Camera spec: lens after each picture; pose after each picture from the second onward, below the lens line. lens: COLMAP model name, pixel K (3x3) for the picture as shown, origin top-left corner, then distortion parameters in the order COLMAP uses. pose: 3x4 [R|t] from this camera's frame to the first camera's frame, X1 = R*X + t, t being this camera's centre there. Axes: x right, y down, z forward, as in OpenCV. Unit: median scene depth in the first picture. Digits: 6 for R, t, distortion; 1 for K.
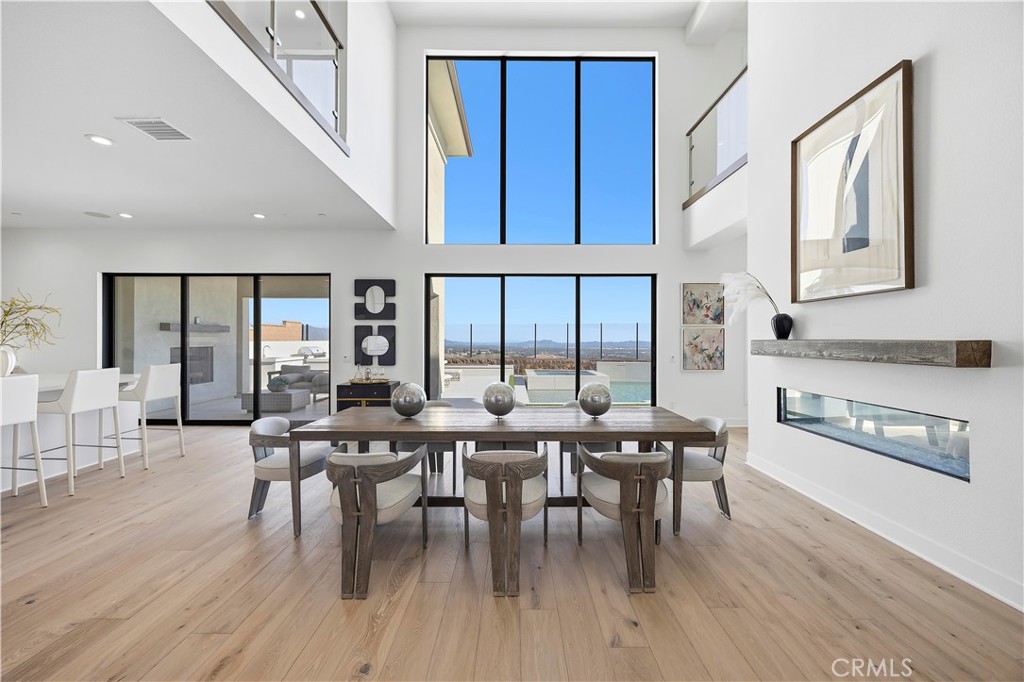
lens RADIAL K [[391.5, 0, 516.0], [0, 391.5, 339.9], [0, 0, 1]] dist [-0.000355, -0.000235]
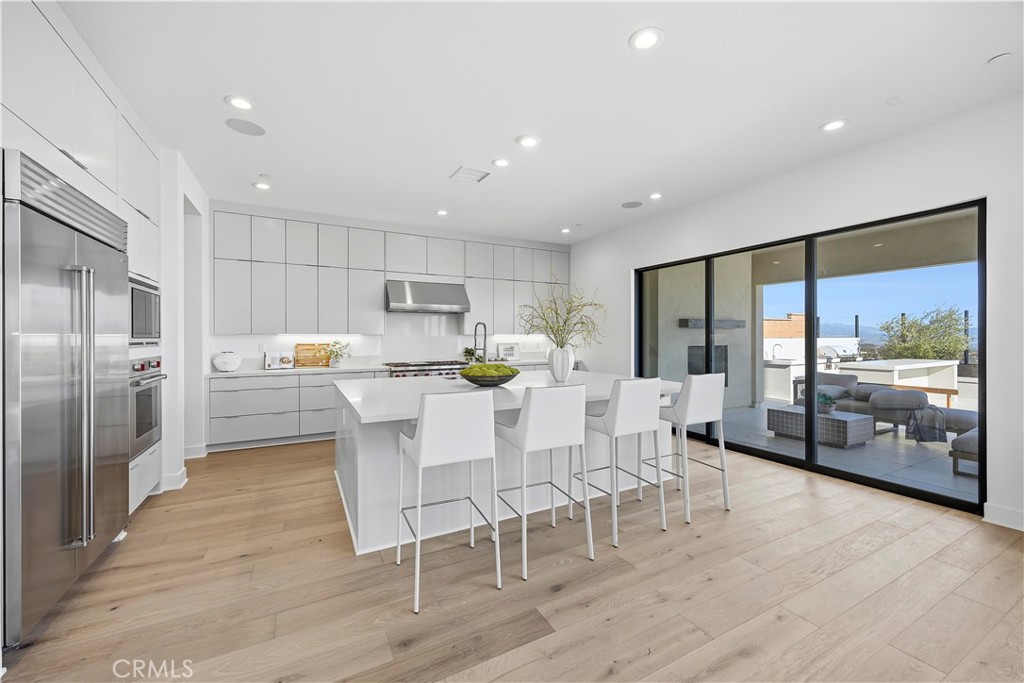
lens RADIAL K [[391.5, 0, 510.8], [0, 391.5, 338.1], [0, 0, 1]] dist [-0.000355, -0.000235]
pose [[0.451446, -0.000691, -0.892298, -0.310534], [0.004276, 0.999990, 0.001389, -0.002431], [0.892288, -0.004443, 0.451444, 0.269720]]
